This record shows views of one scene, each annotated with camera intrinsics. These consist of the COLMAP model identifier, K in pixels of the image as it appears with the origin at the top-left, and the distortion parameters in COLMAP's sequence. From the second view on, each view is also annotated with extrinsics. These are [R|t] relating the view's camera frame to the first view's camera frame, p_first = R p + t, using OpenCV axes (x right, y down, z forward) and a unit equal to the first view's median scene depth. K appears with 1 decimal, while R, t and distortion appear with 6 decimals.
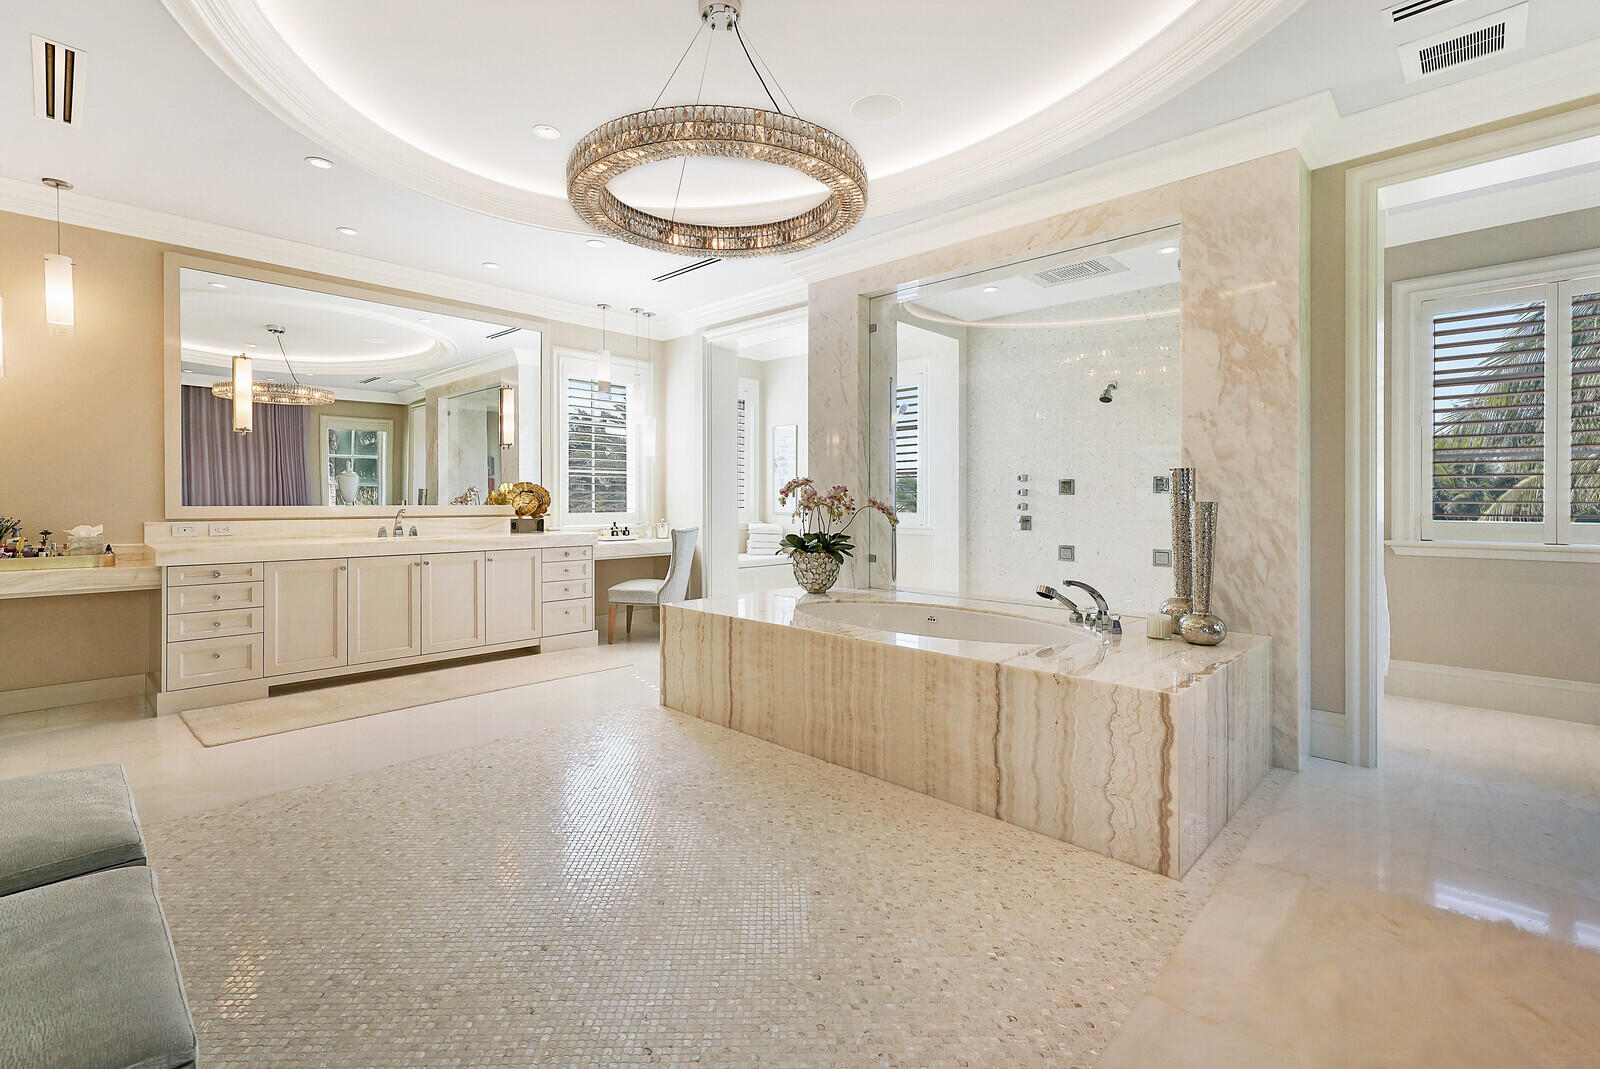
lens RADIAL K [[734.9, 0, 796.5], [0, 734.9, 528.3], [0, 0, 1]] dist [-0.000939, 0.000065]
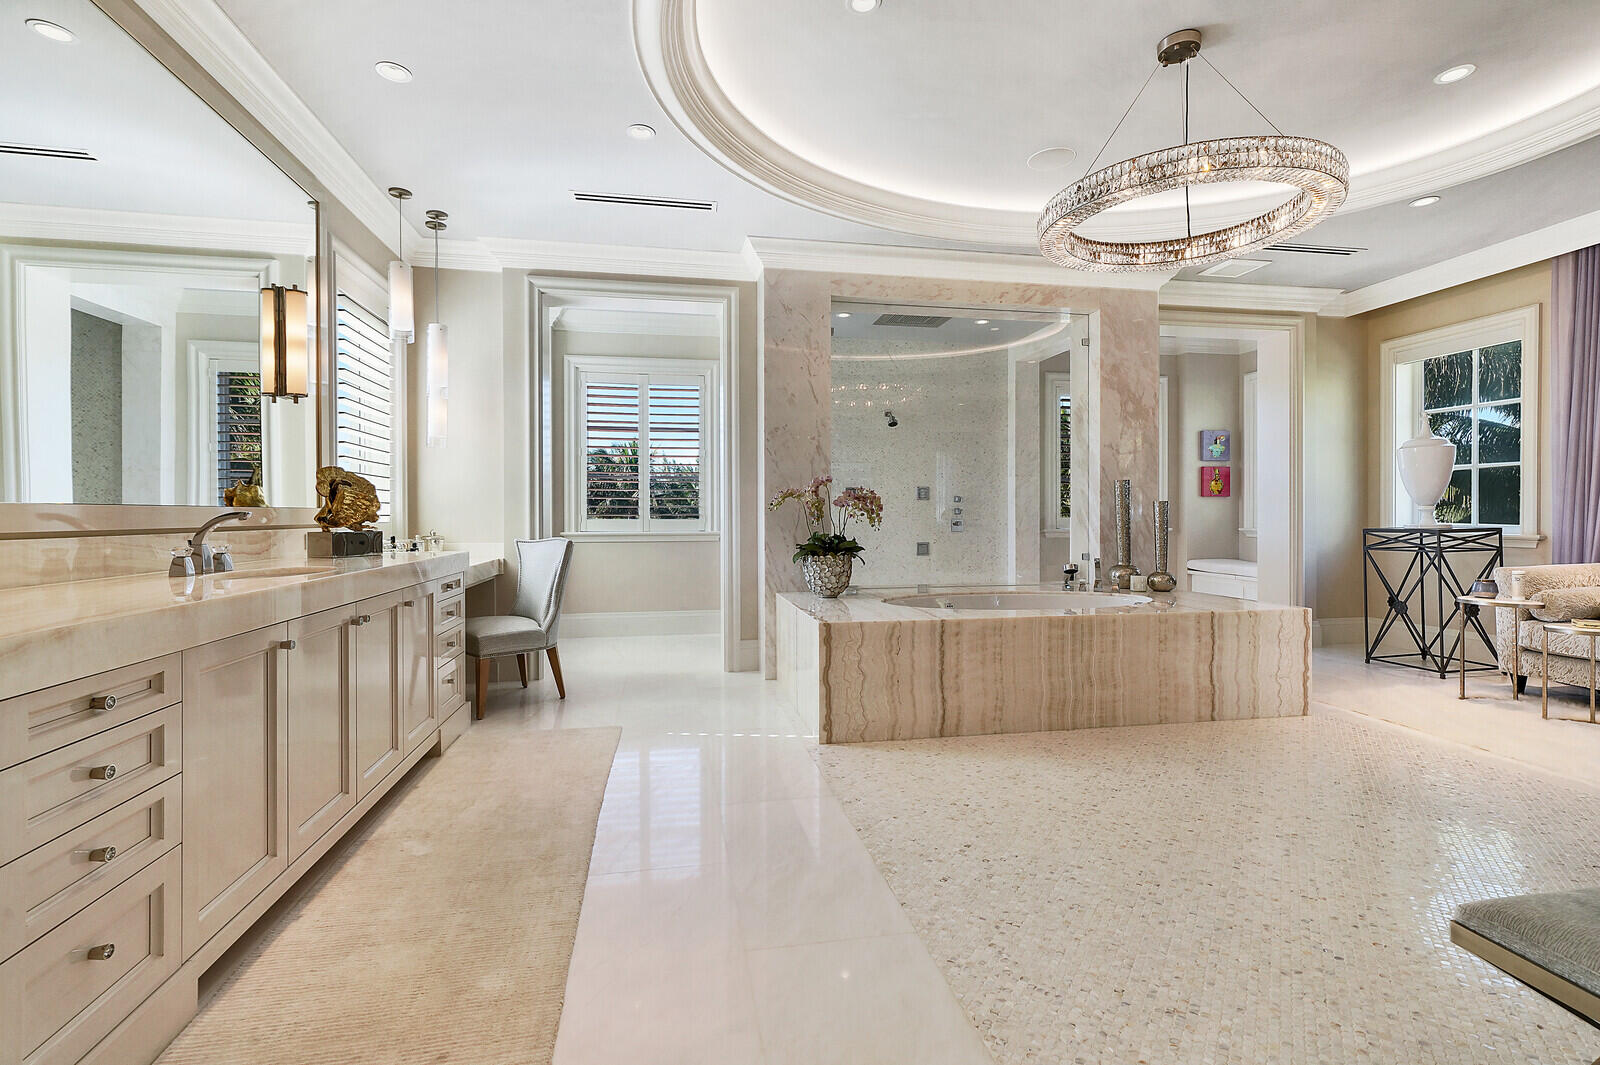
lens RADIAL K [[723.4, 0, 799.8], [0, 723.4, 539.1], [0, 0, 1]] dist [0.011657, 0.000296]
pose [[0.571695, -0.032084, 0.819839, -1.122713], [0.037356, 0.999217, 0.013054, -0.004229], [-0.819616, 0.023163, 0.572445, 0.712177]]
